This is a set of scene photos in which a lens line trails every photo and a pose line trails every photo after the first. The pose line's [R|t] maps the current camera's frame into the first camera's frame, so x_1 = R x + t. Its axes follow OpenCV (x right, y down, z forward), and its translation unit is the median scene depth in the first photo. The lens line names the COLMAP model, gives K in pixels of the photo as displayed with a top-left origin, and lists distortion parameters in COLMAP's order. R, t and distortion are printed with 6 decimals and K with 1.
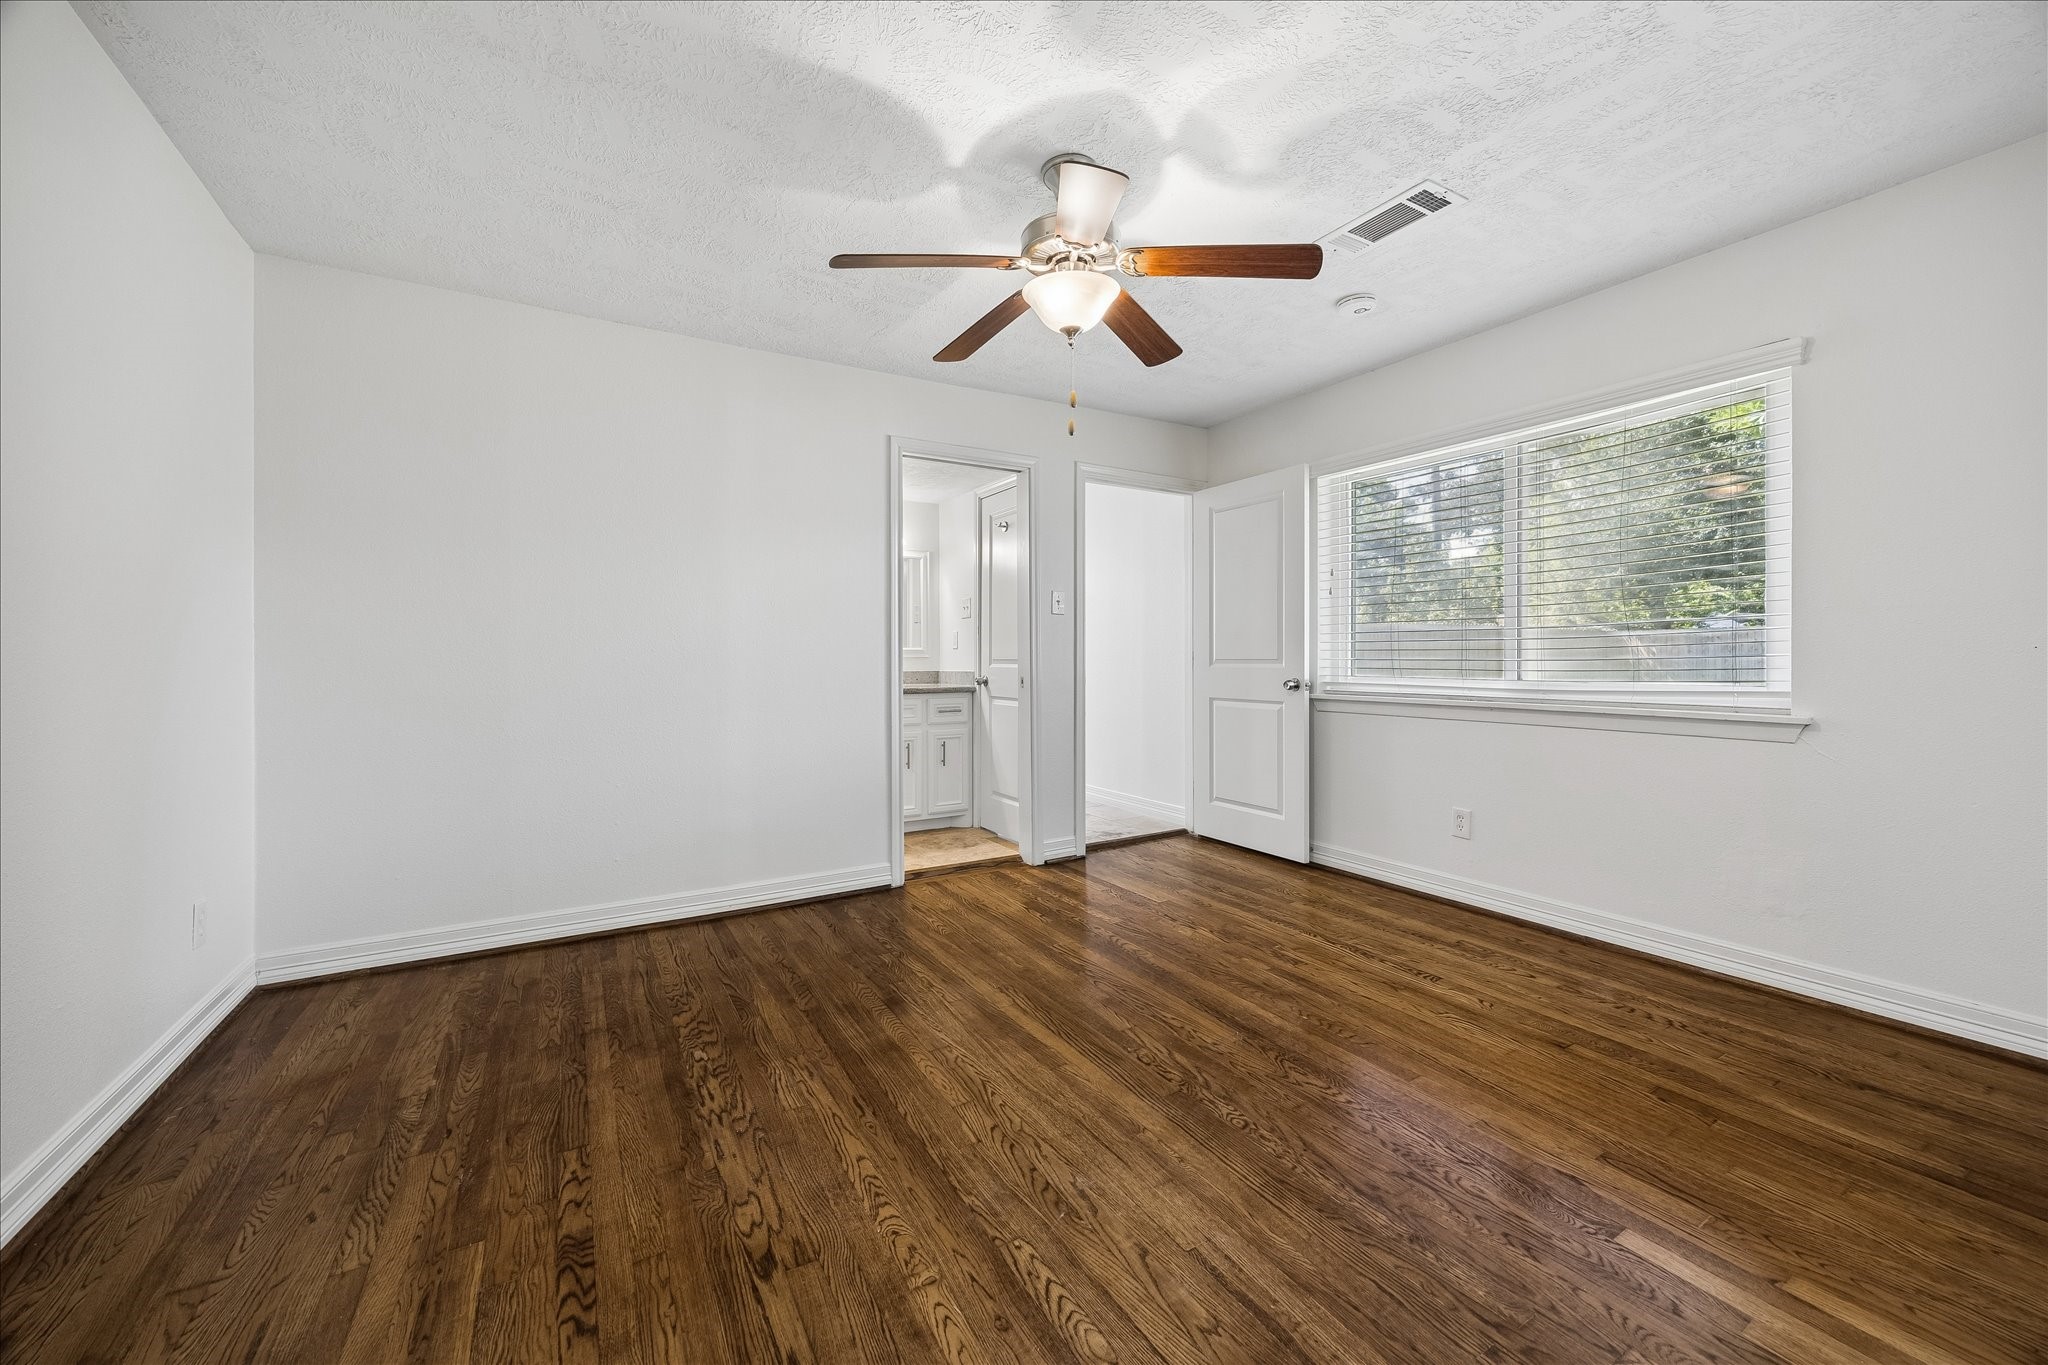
lens RADIAL K [[786.3, 0, 1028.0], [0, 786.3, 671.1], [0, 0, 1]] dist [0.006449, -0.000066]
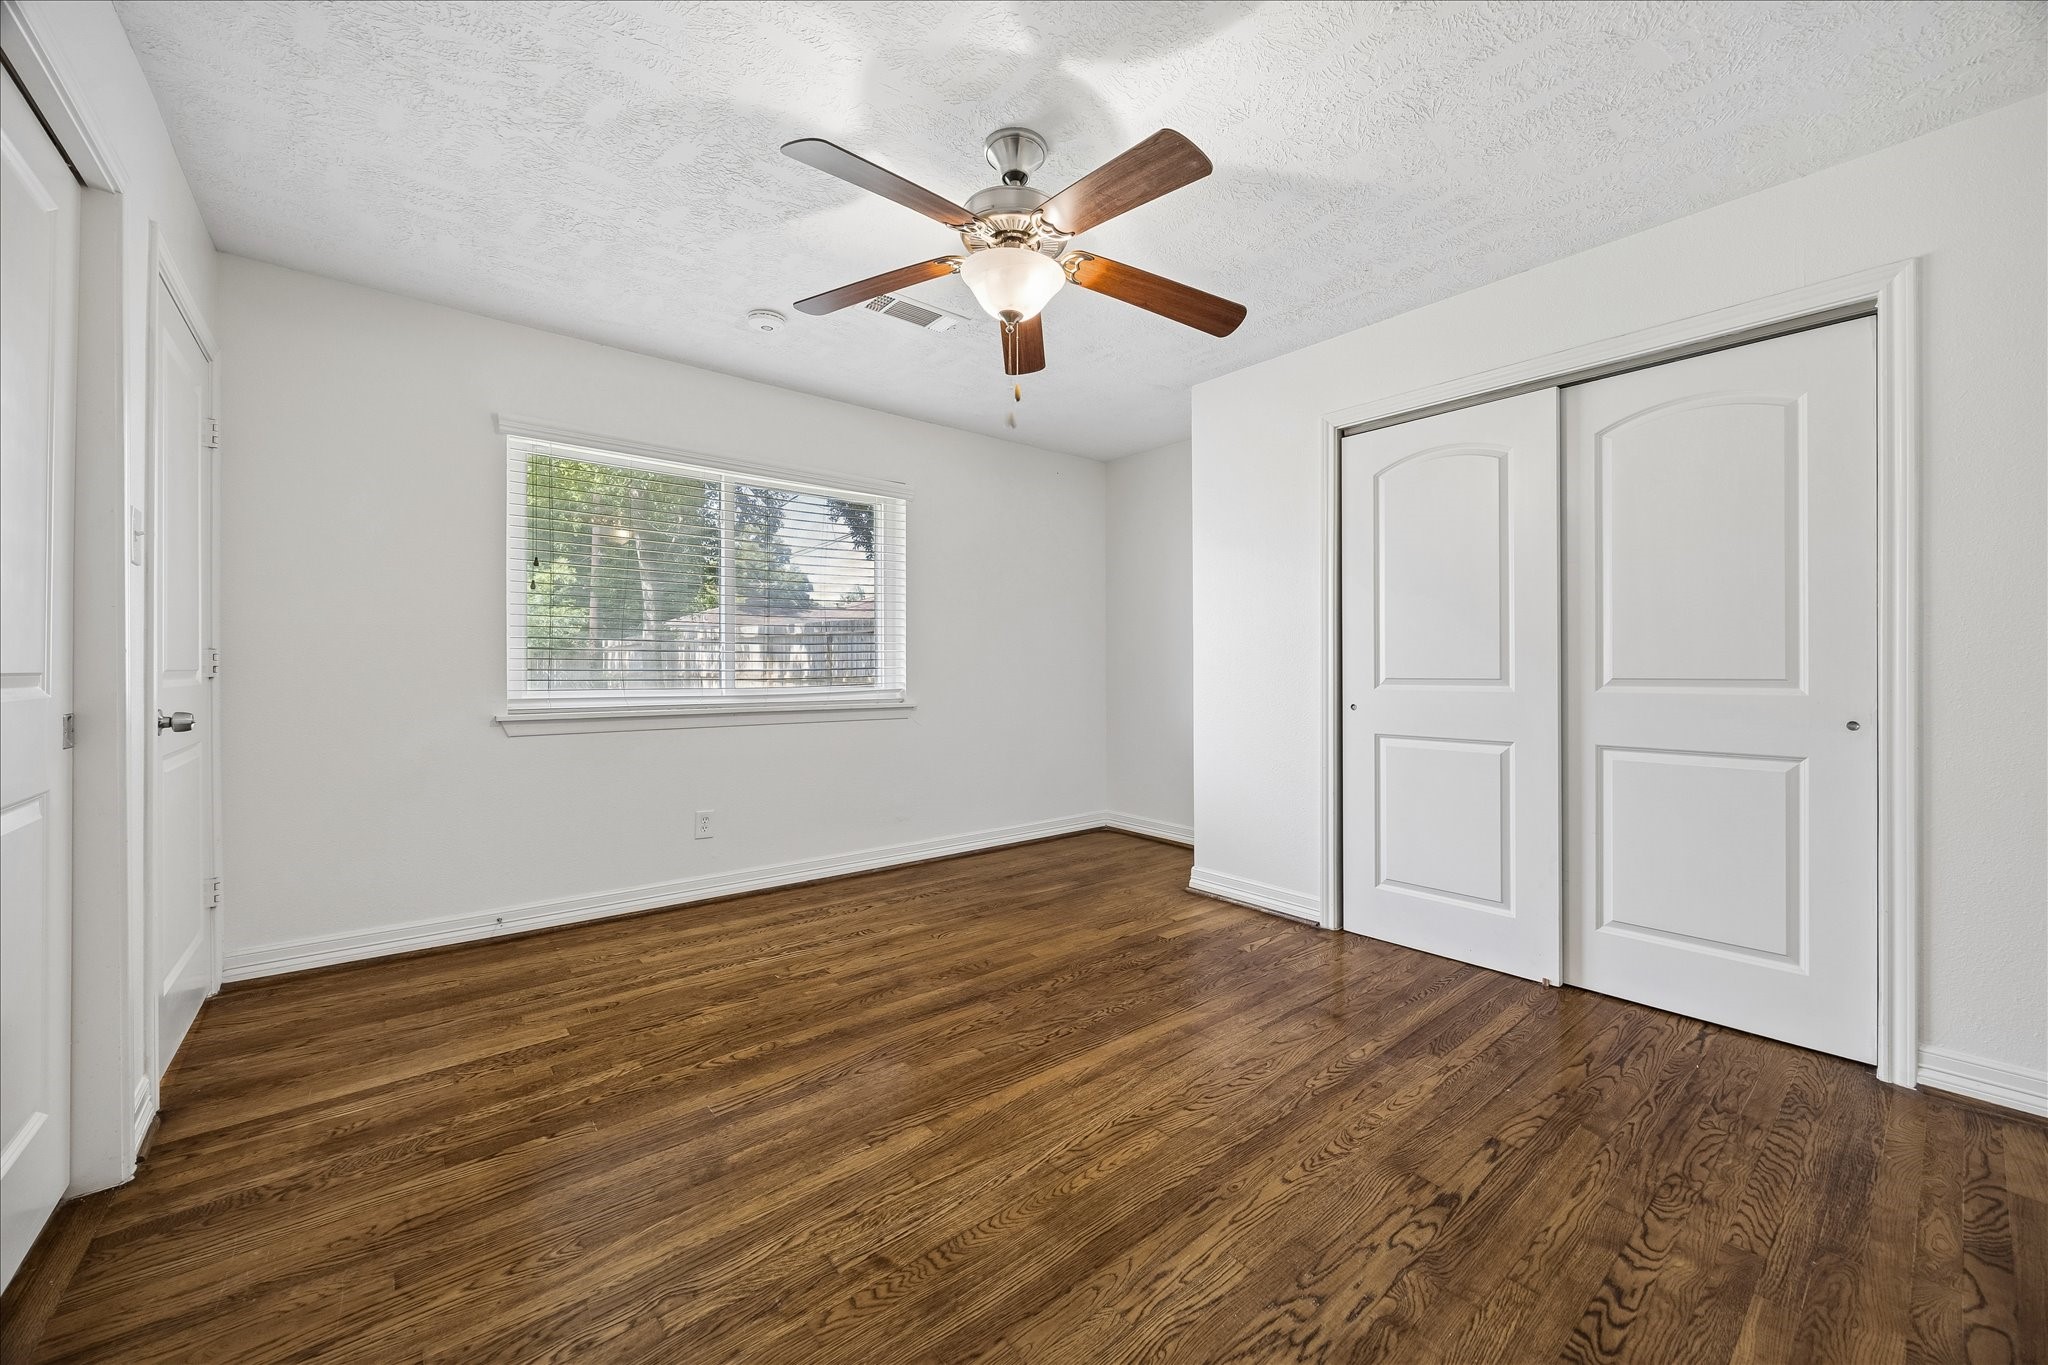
lens RADIAL K [[786.3, 0, 1029.9], [0, 786.3, 673.9], [0, 0, 1]] dist [0.006449, -0.000066]
pose [[-0.171863, 0.000466, 0.985121, -0.892131], [0.013417, 0.999908, 0.001868, -0.008655], [-0.985030, 0.013538, -0.171853, 1.176750]]
